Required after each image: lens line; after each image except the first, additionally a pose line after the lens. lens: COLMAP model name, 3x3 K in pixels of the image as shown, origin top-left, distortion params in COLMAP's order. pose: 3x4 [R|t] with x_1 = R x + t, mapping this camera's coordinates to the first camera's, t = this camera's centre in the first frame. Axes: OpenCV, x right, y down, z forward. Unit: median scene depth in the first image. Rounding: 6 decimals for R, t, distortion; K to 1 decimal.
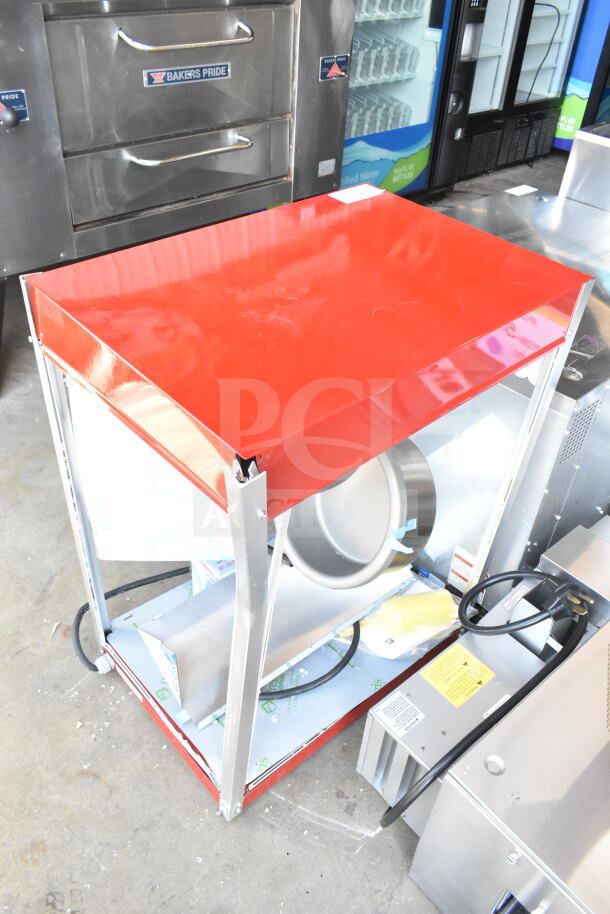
lens RADIAL K [[713.6, 0, 301.1], [0, 713.6, 464.1], [0, 0, 1]] dist [-0.002770, 0.002780]
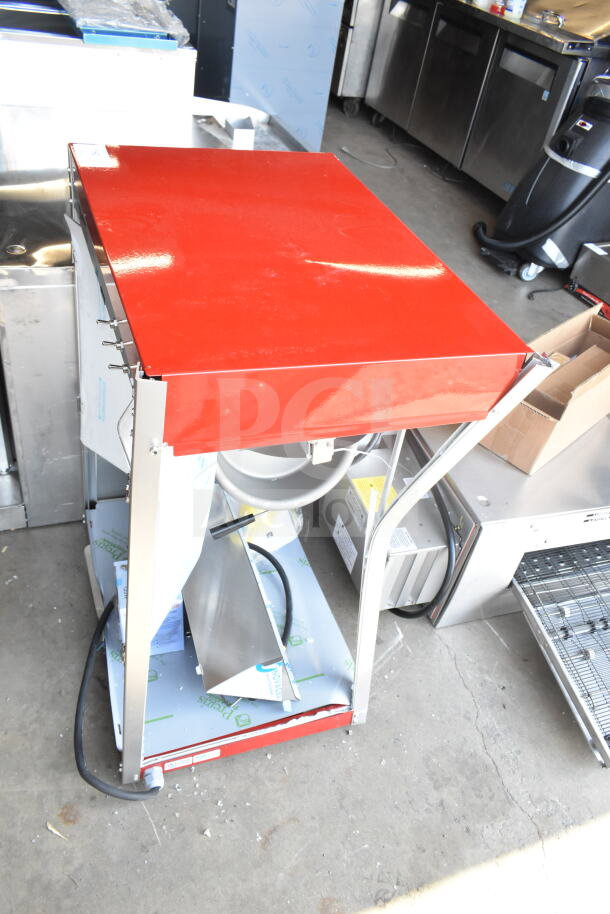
lens RADIAL K [[713.6, 0, 303.2], [0, 713.6, 456.3], [0, 0, 1]] dist [-0.002770, 0.002780]
pose [[0.380184, -0.594043, 0.708924, -0.631873], [0.483933, 0.780951, 0.394873, -0.290557], [-0.788206, 0.192948, 0.584382, 0.321052]]
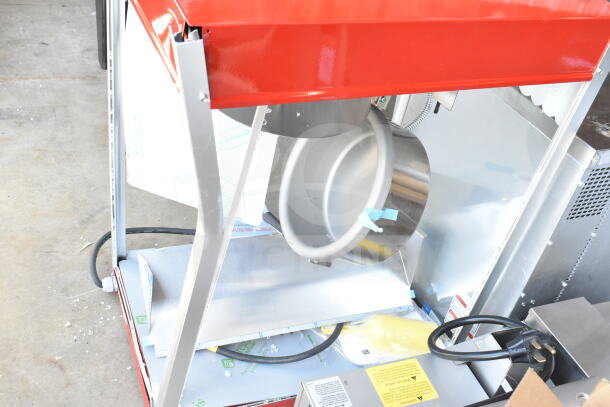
lens RADIAL K [[658.2, 0, 307.4], [0, 658.2, 202.4], [0, 0, 1]] dist [-0.016448, 0.000000]
pose [[0.939541, 0.288358, -0.184693, 0.176075], [-0.300445, 0.952936, -0.040576, 0.119555], [0.164300, 0.093613, 0.981958, 0.047179]]
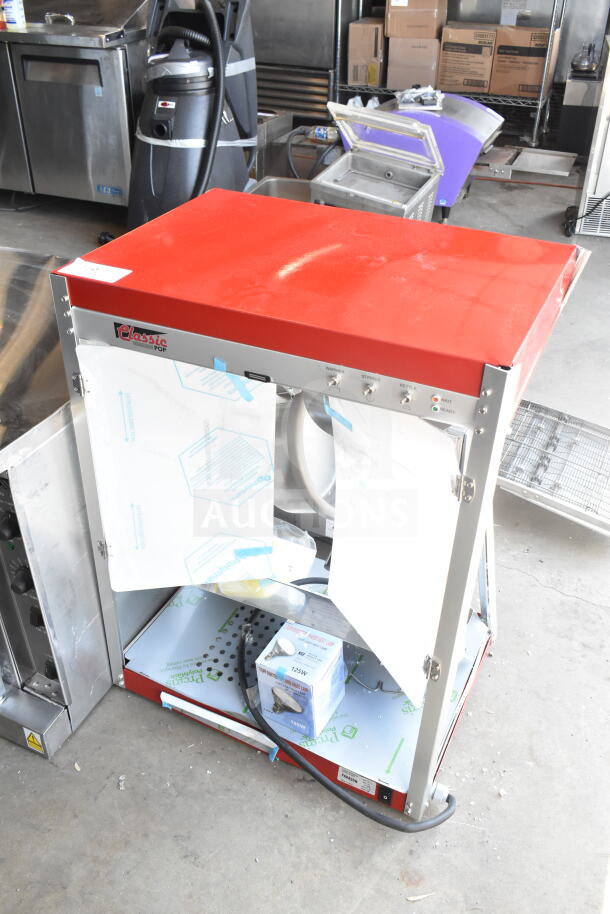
lens RADIAL K [[807.3, 0, 303.9], [0, 807.3, 456.6], [0, 0, 1]] dist [-0.006707, -0.017867]
pose [[-0.378621, -0.570399, 0.728897, -0.744229], [0.570869, 0.475967, 0.669002, -0.691967], [-0.728529, 0.669403, 0.145413, 0.760829]]
